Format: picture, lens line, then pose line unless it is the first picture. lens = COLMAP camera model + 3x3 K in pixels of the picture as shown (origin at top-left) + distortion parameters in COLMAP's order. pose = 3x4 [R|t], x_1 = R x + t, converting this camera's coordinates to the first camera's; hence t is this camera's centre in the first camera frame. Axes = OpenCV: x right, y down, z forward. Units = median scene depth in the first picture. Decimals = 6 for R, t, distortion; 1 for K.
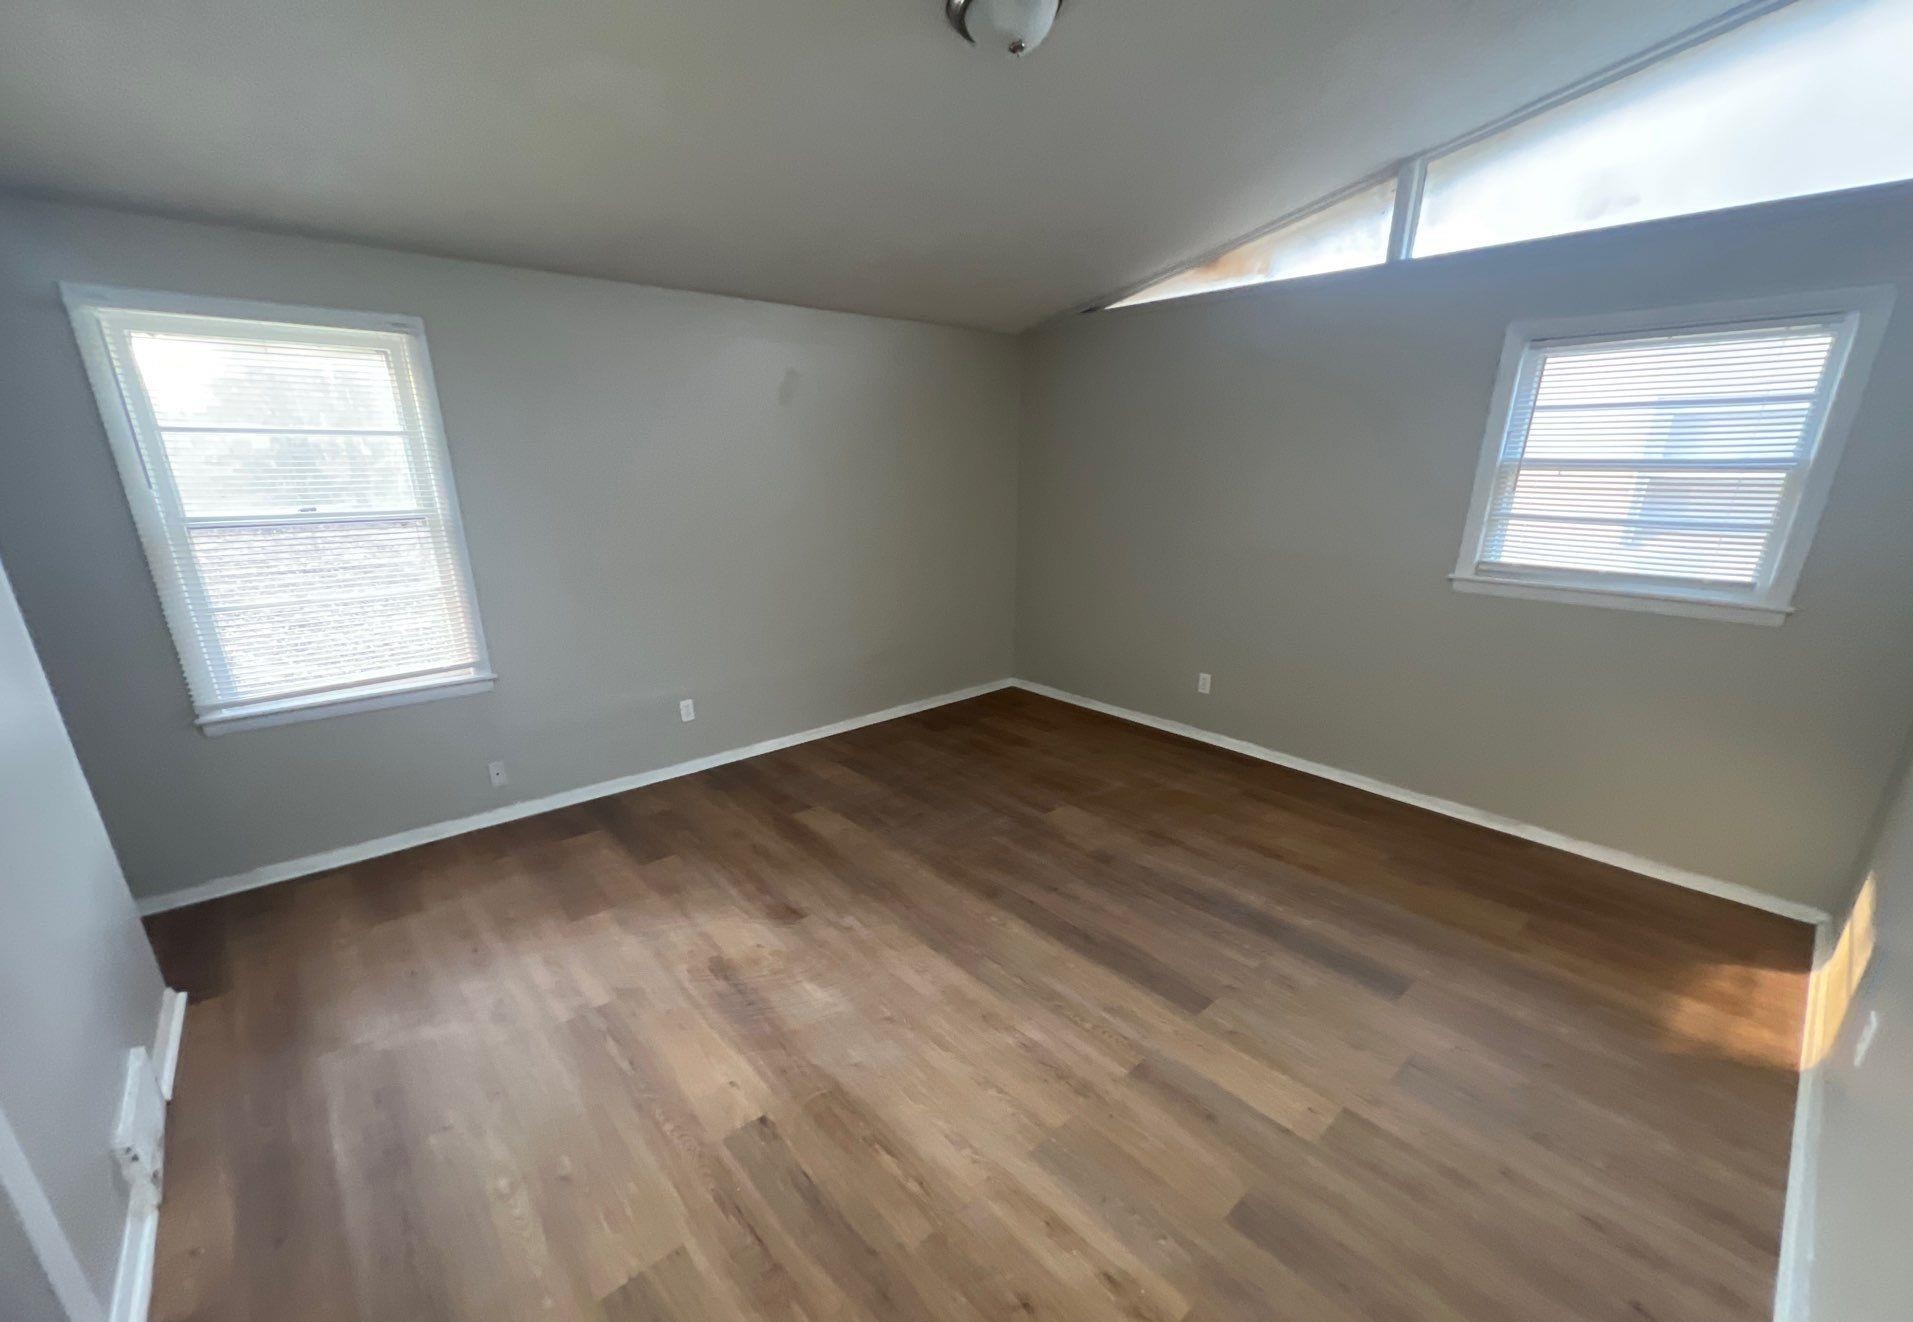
lens RADIAL K [[762.4, 0, 957.9], [0, 762.4, 712.3], [0, 0, 1]] dist [0.001090, 0.000209]
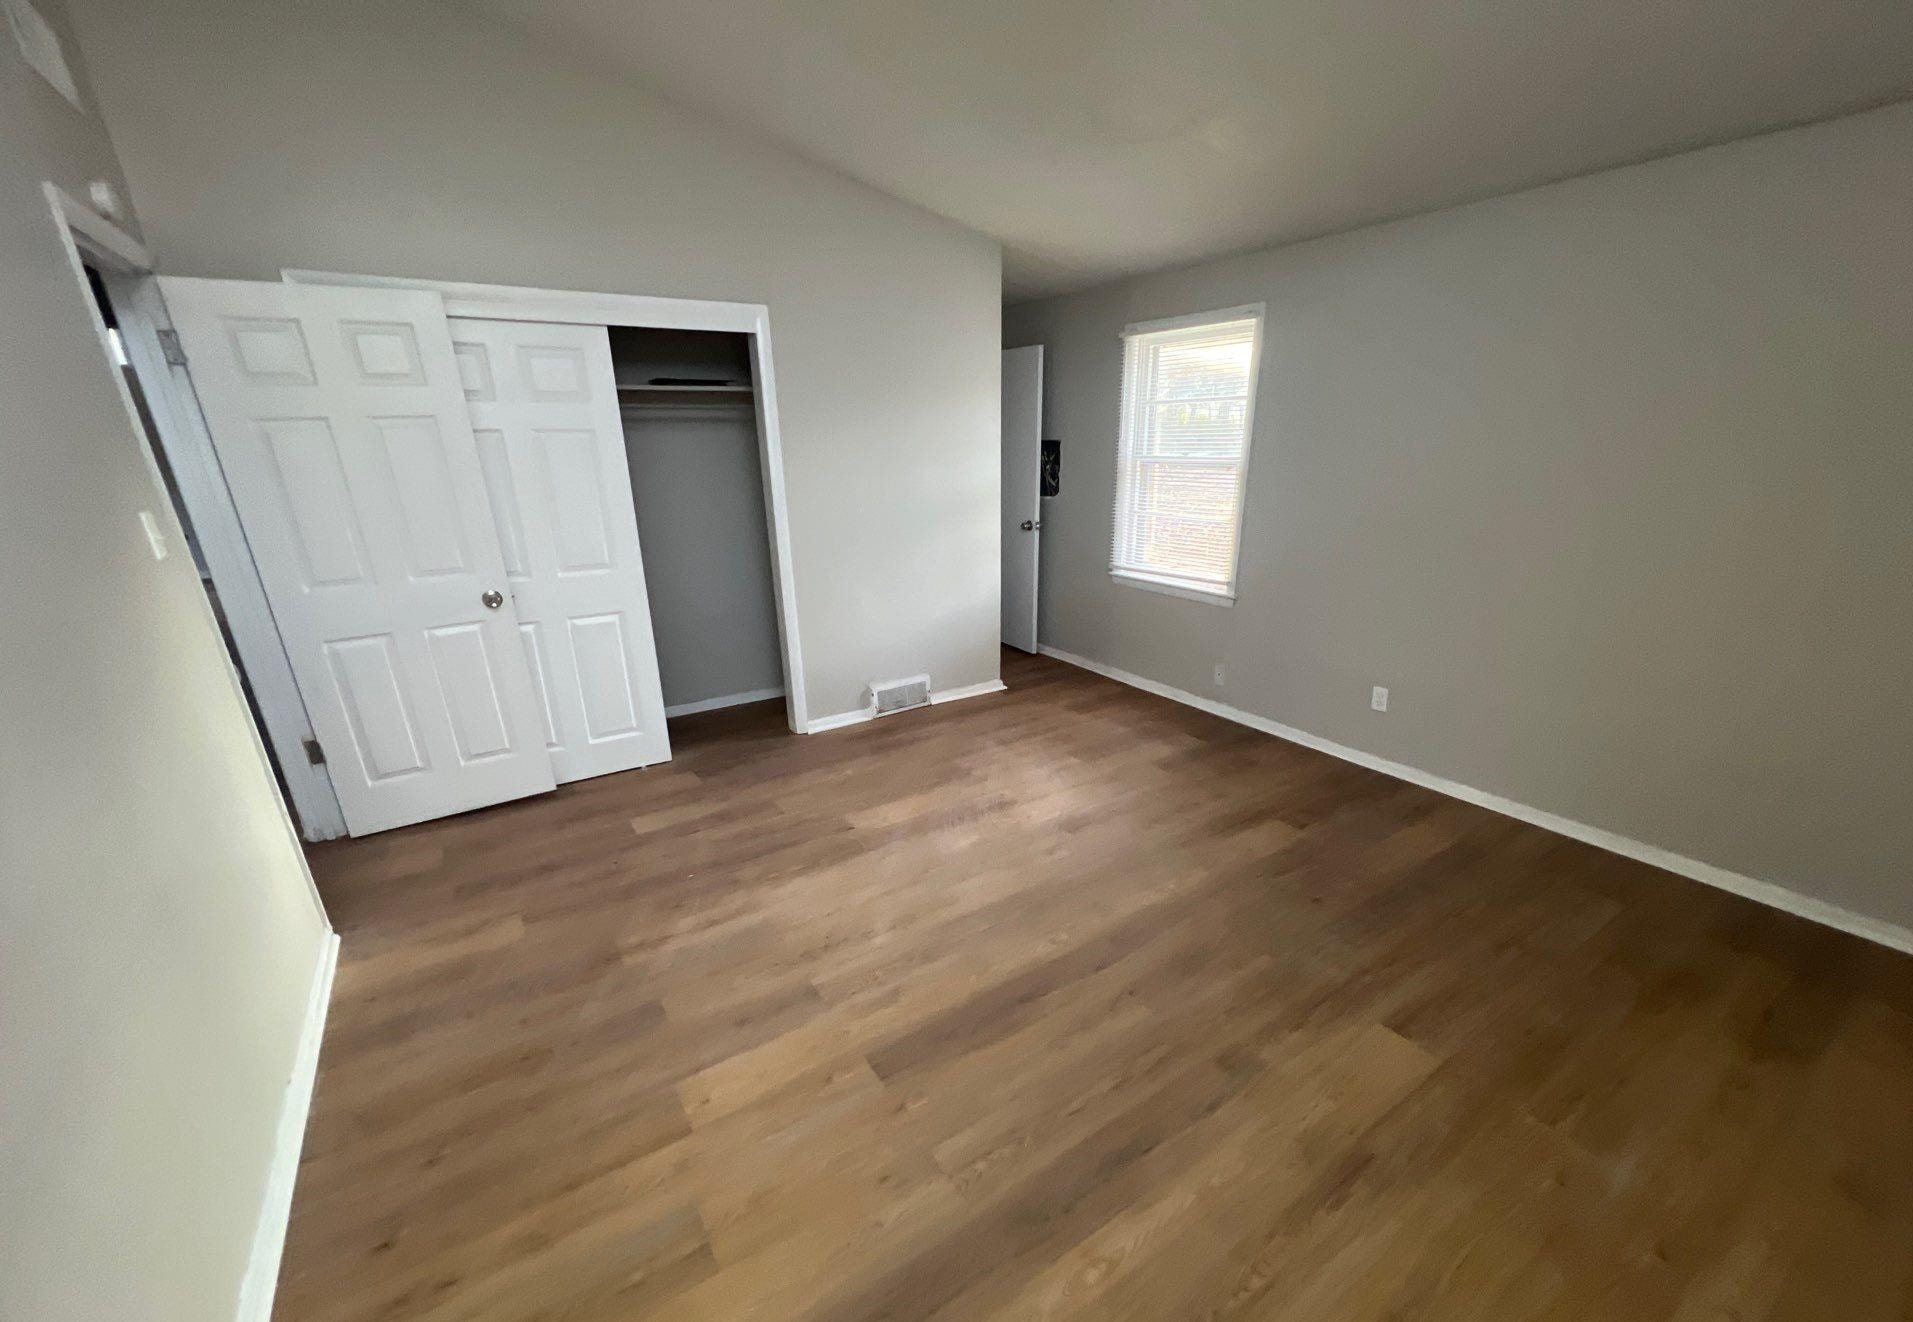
lens RADIAL K [[762.4, 0, 957.9], [0, 762.4, 712.3], [0, 0, 1]] dist [0.001090, 0.000209]
pose [[-0.151947, 0.341055, -0.927682, 0.794128], [-0.289836, 0.881944, 0.371713, -0.252977], [0.944938, 0.325356, -0.035159, 0.816888]]
